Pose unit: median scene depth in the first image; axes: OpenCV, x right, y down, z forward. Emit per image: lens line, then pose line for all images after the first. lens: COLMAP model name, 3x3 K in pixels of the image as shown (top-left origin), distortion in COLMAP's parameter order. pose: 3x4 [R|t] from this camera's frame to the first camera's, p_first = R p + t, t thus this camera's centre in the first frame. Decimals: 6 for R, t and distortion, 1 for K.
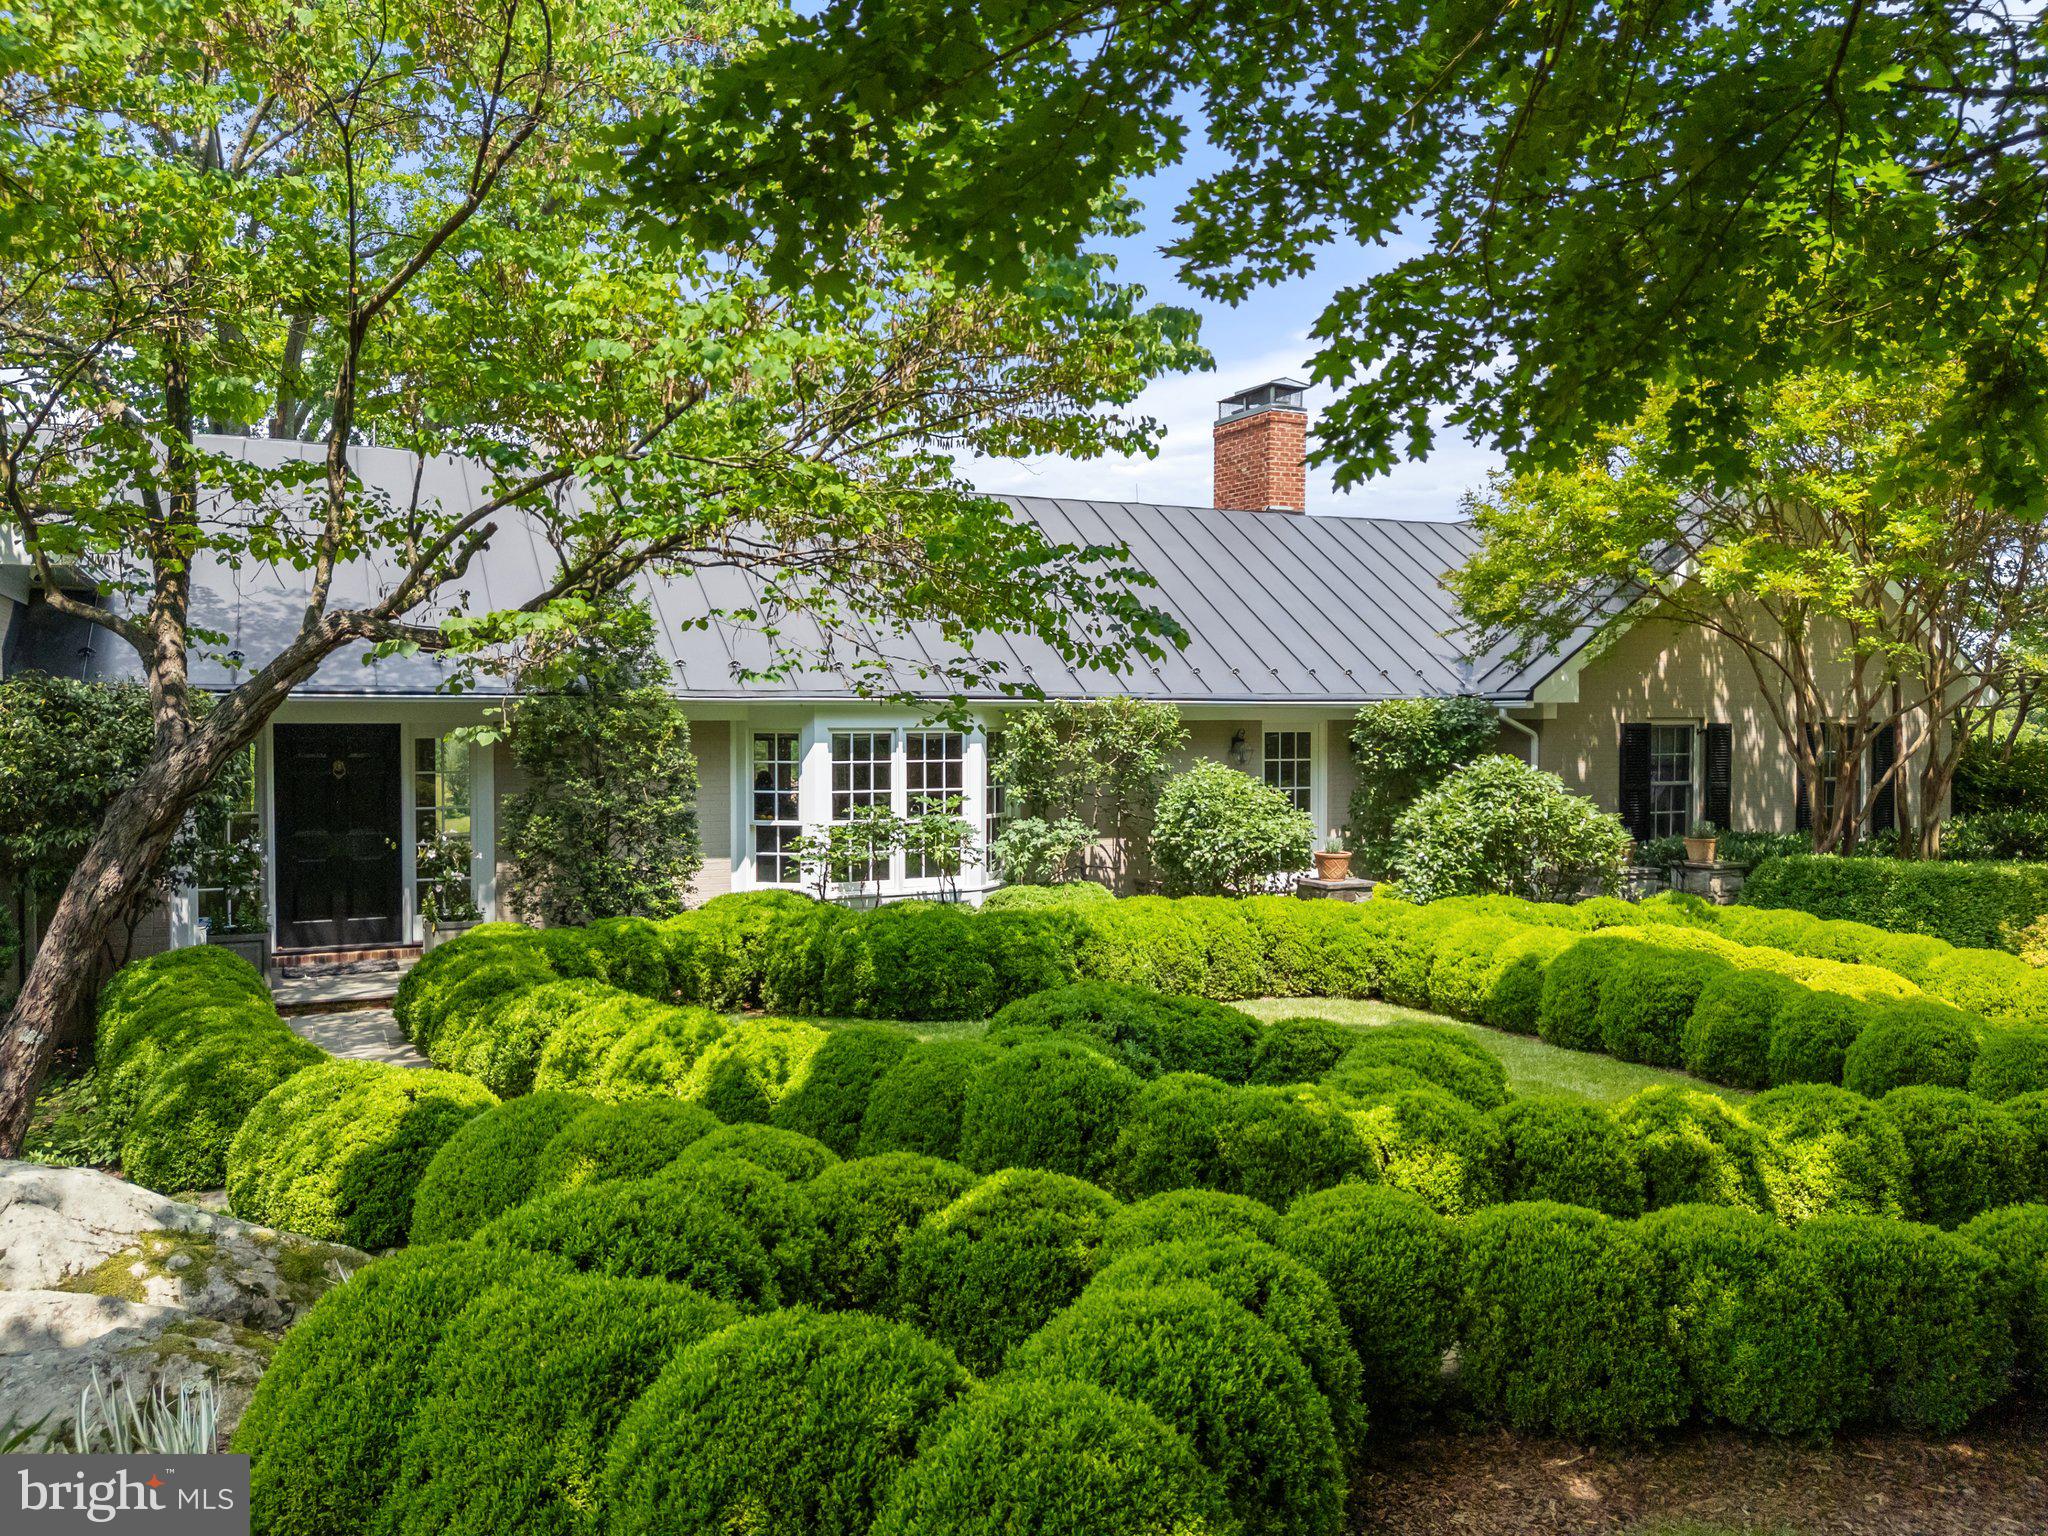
lens RADIAL K [[1595.0, 0, 1024.0], [0, 1595.0, 768.0], [0, 0, 1]] dist [0.063993, -0.081292]
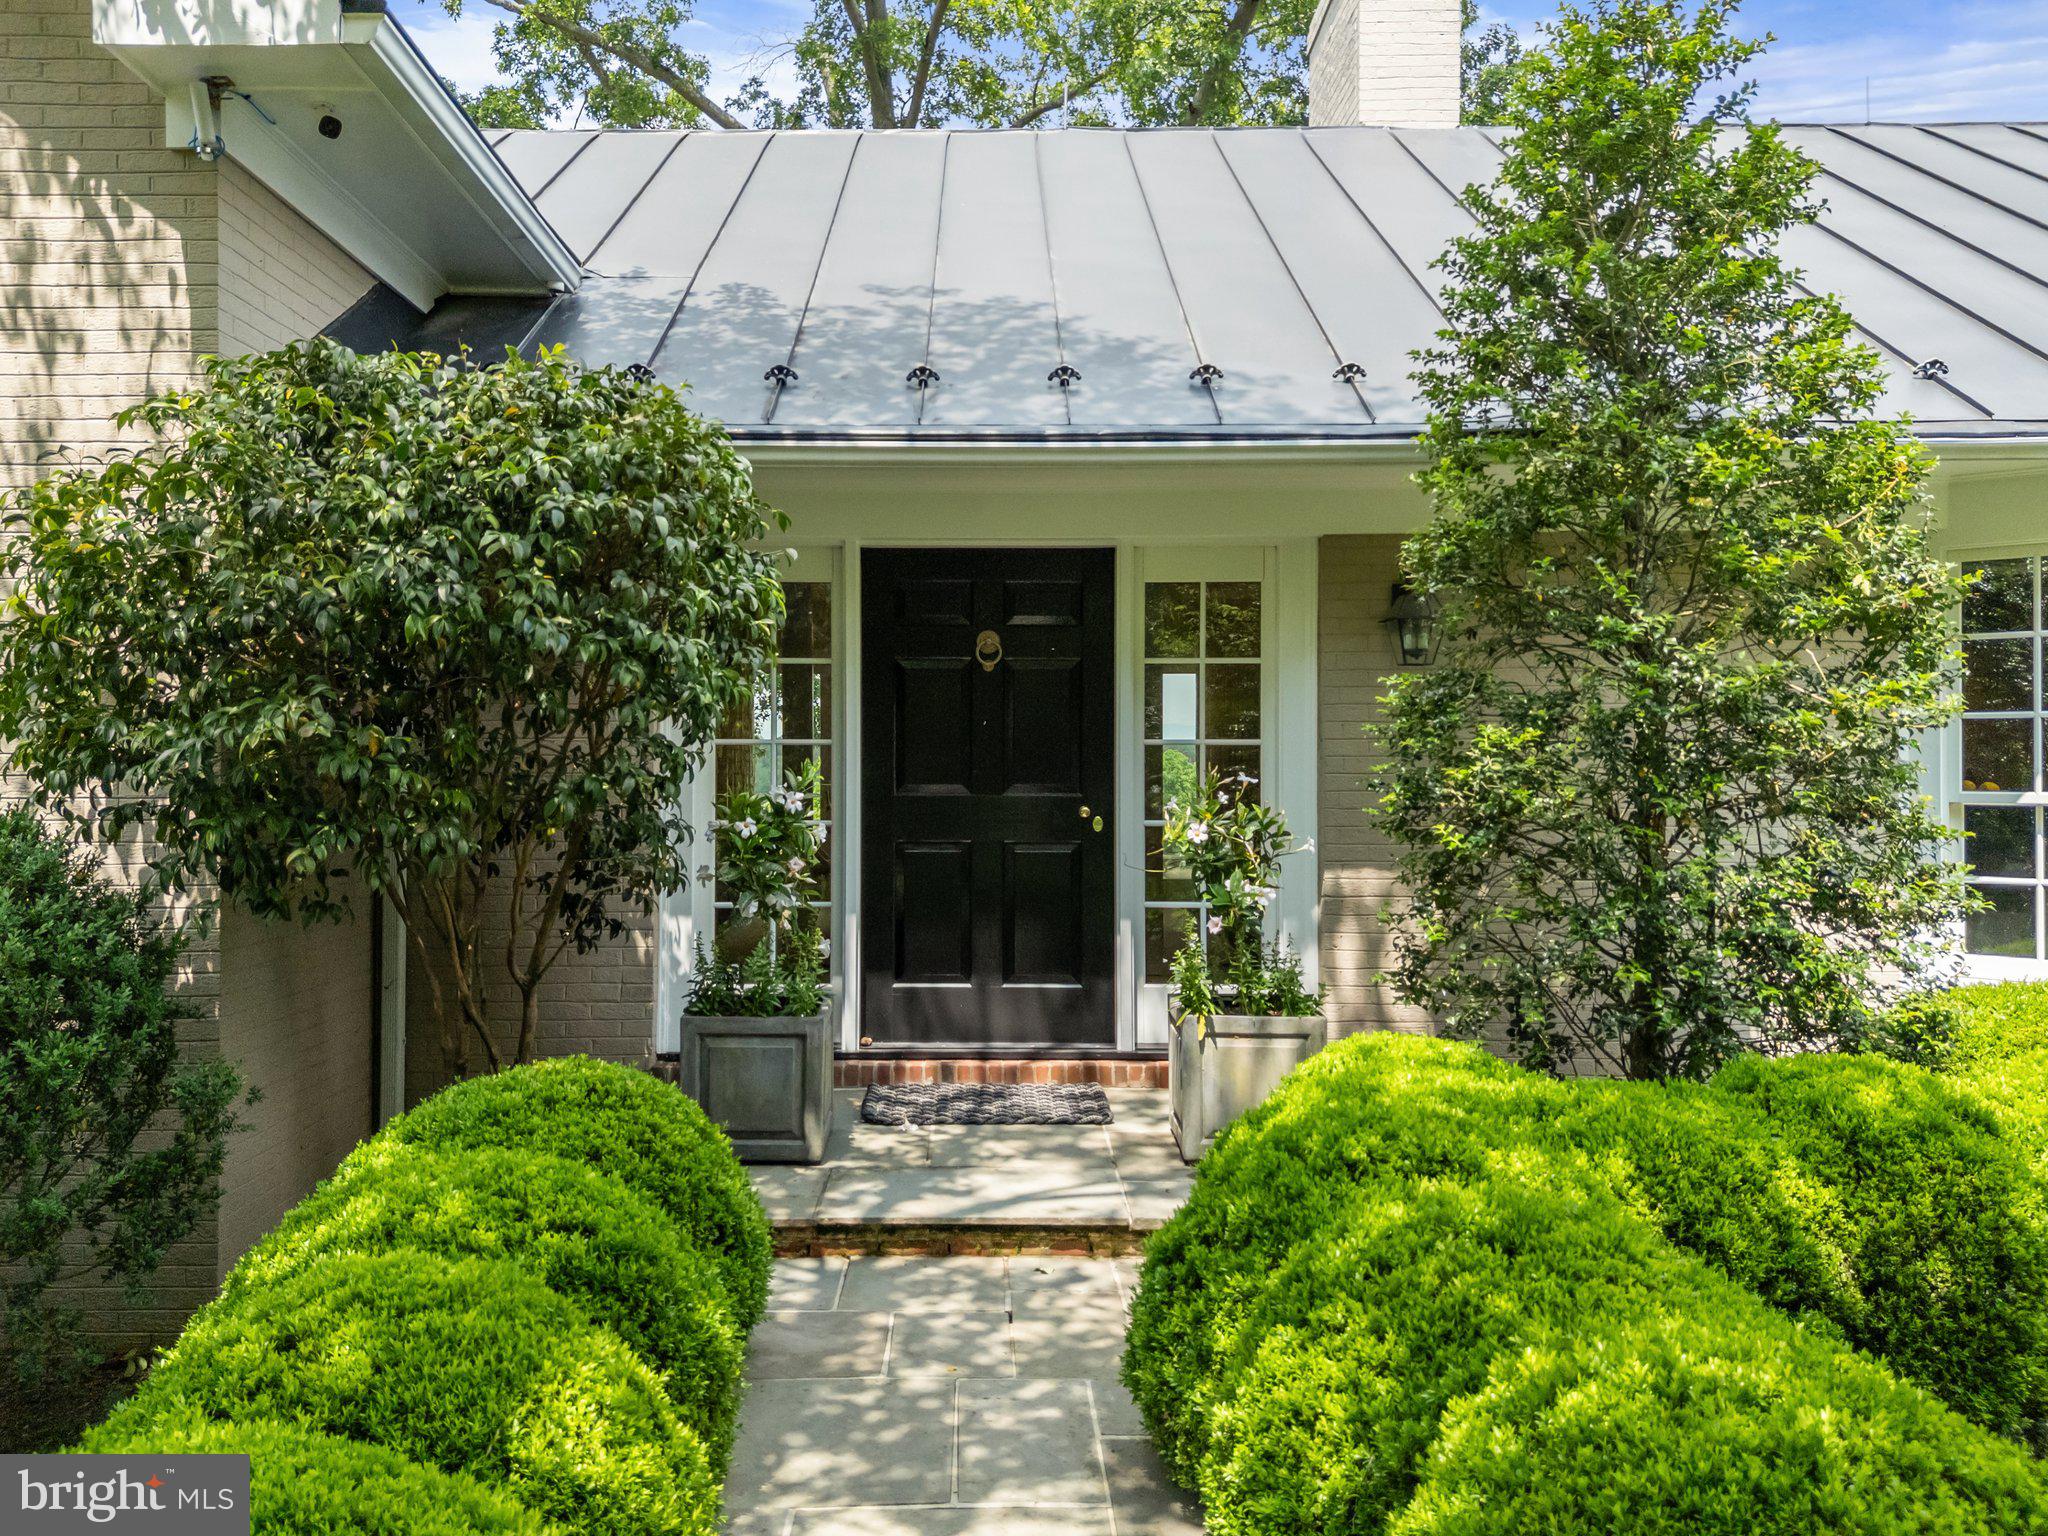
lens RADIAL K [[1595.0, 0, 1024.0], [0, 1595.0, 768.0], [0, 0, 1]] dist [0.063993, -0.081292]
pose [[0.921061, 0.008839, -0.389319, -0.254667], [-0.022145, 0.999313, -0.029704, 0.049175], [0.388789, 0.035981, 0.920624, 0.621766]]
